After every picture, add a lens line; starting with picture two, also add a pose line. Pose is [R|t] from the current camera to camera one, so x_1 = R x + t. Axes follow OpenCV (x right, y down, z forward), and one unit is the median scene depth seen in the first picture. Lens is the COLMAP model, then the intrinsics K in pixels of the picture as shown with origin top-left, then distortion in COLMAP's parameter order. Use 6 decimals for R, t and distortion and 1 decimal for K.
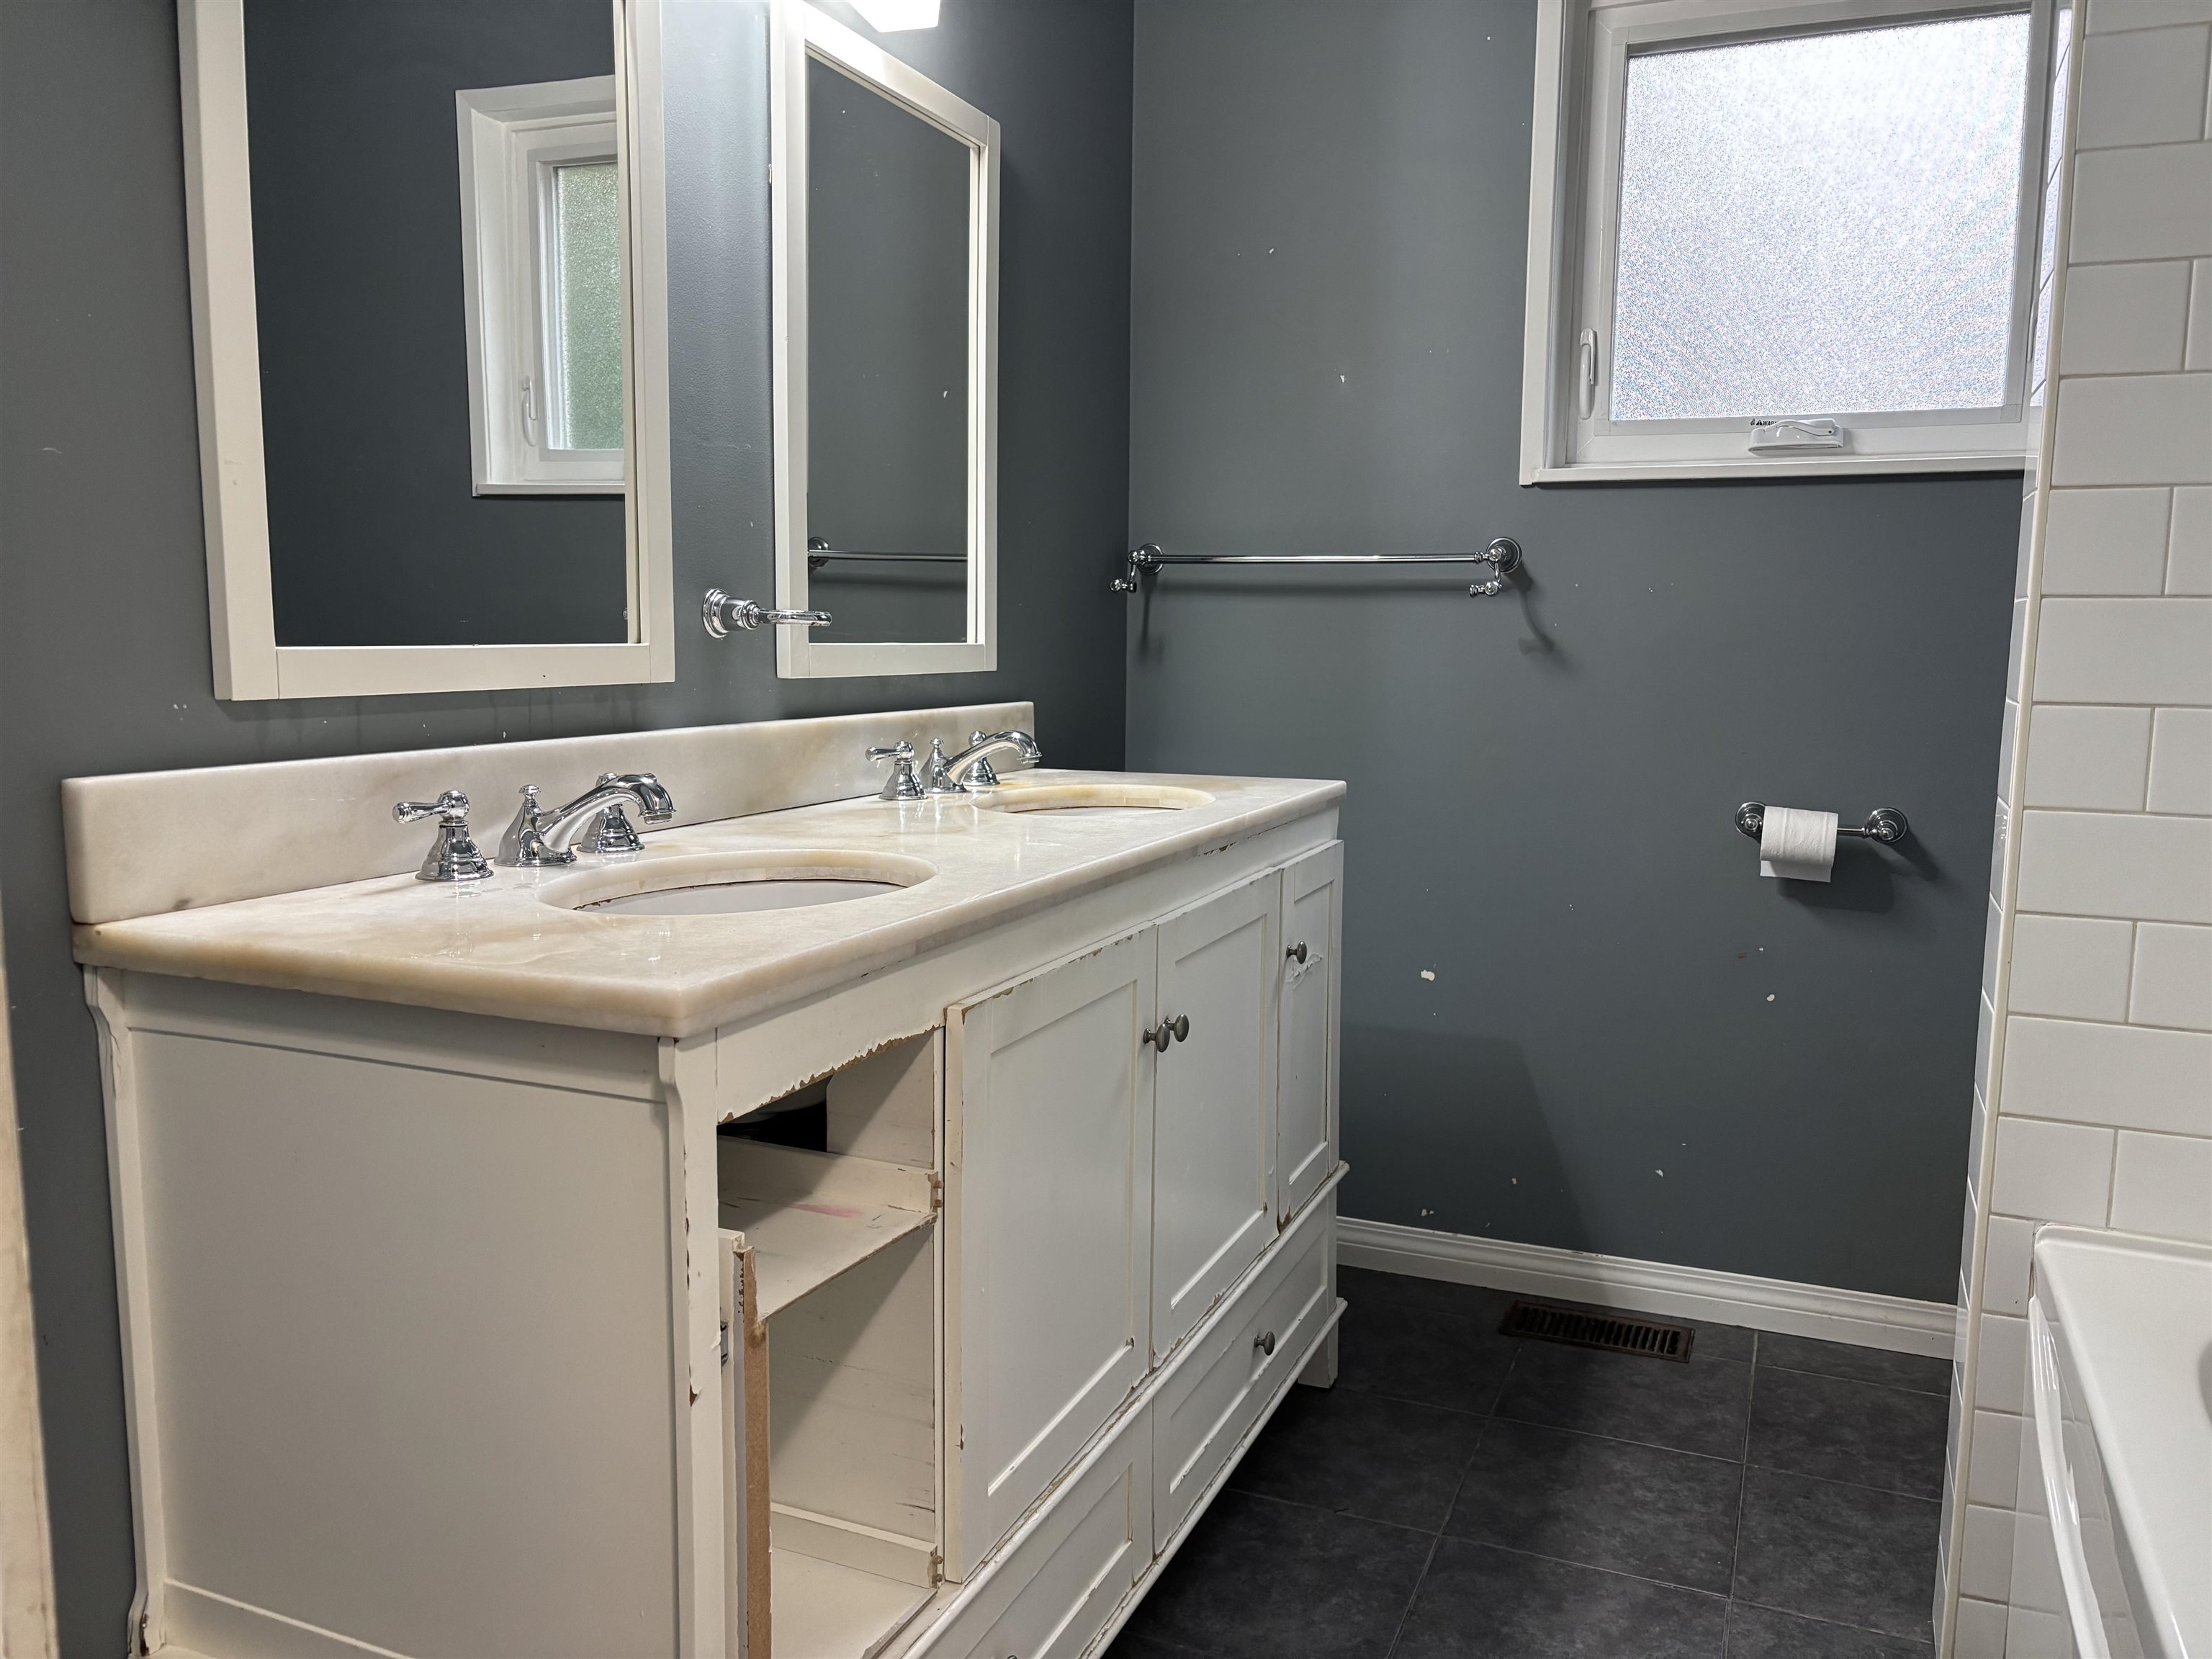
lens RADIAL K [[1693.0, 0, 1110.8], [0, 1693.0, 836.6], [0, 0, 1]] dist [0.068959, -0.072978]
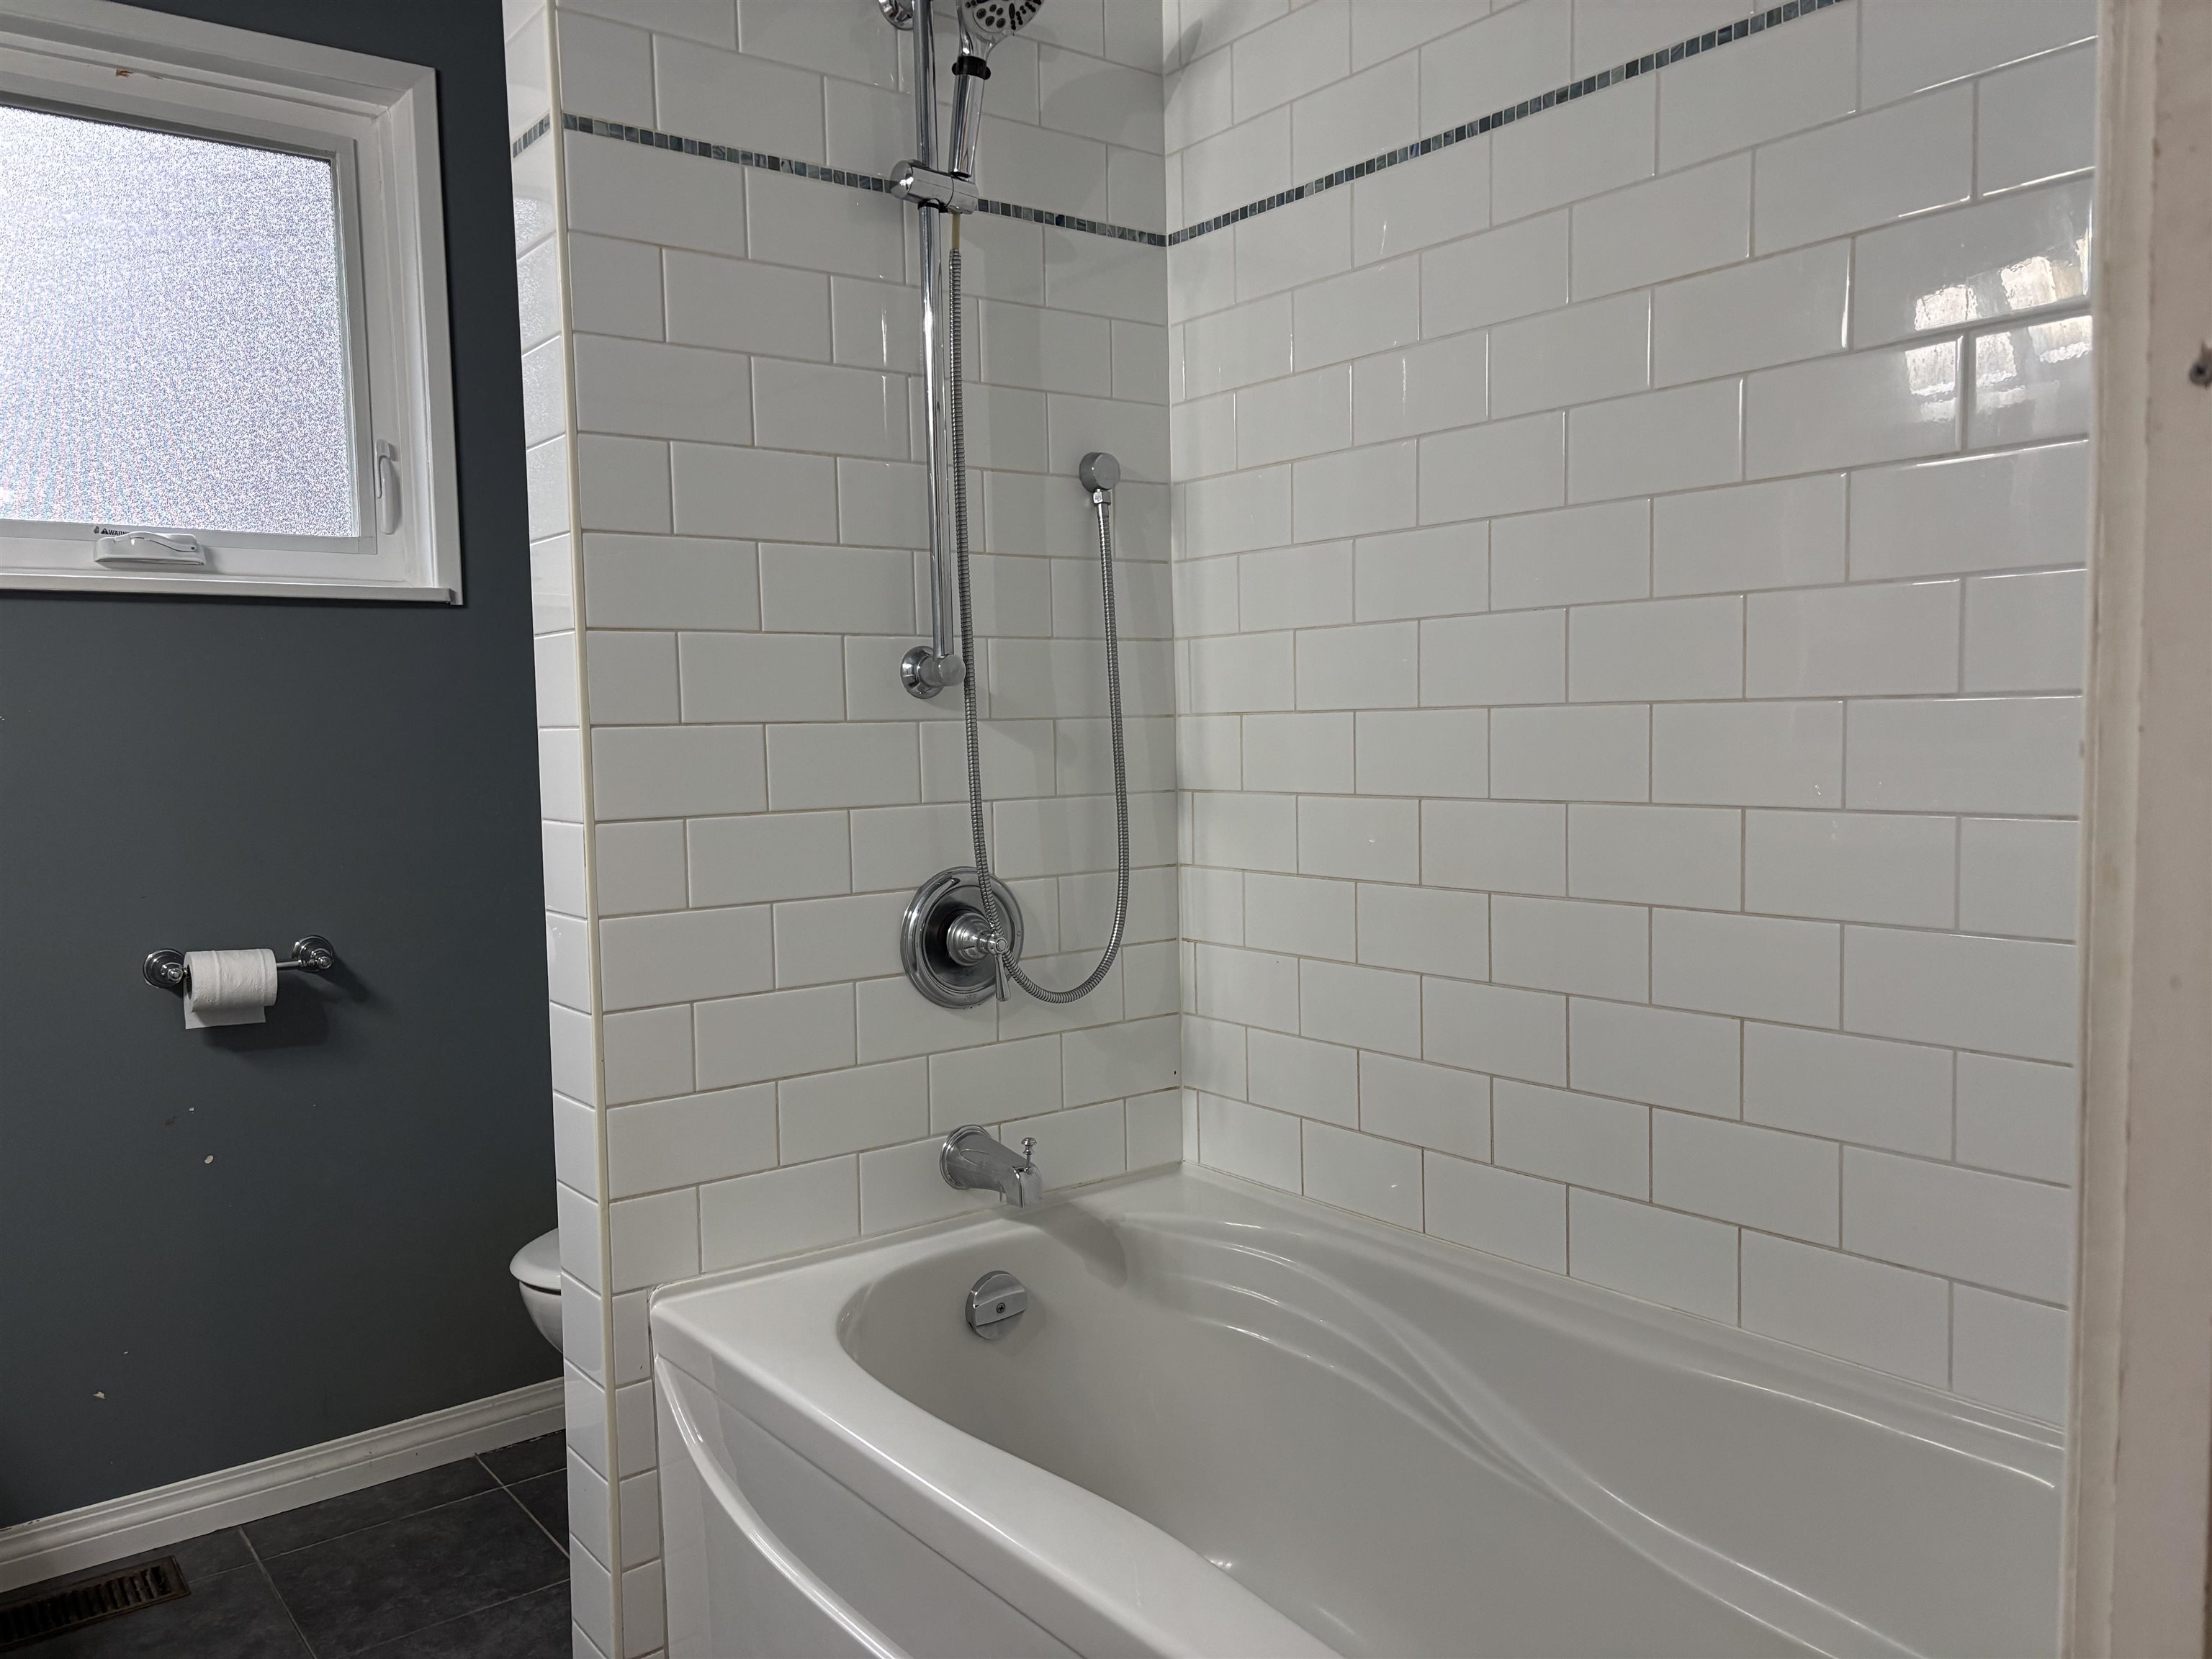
lens RADIAL K [[1693.0, 0, 1110.8], [0, 1693.0, 836.6], [0, 0, 1]] dist [0.068959, -0.072978]
pose [[0.486630, -0.083825, 0.869577, -0.166871], [0.134626, 0.990691, 0.020162, -0.030860], [-0.863173, 0.107257, 0.493385, 0.118060]]
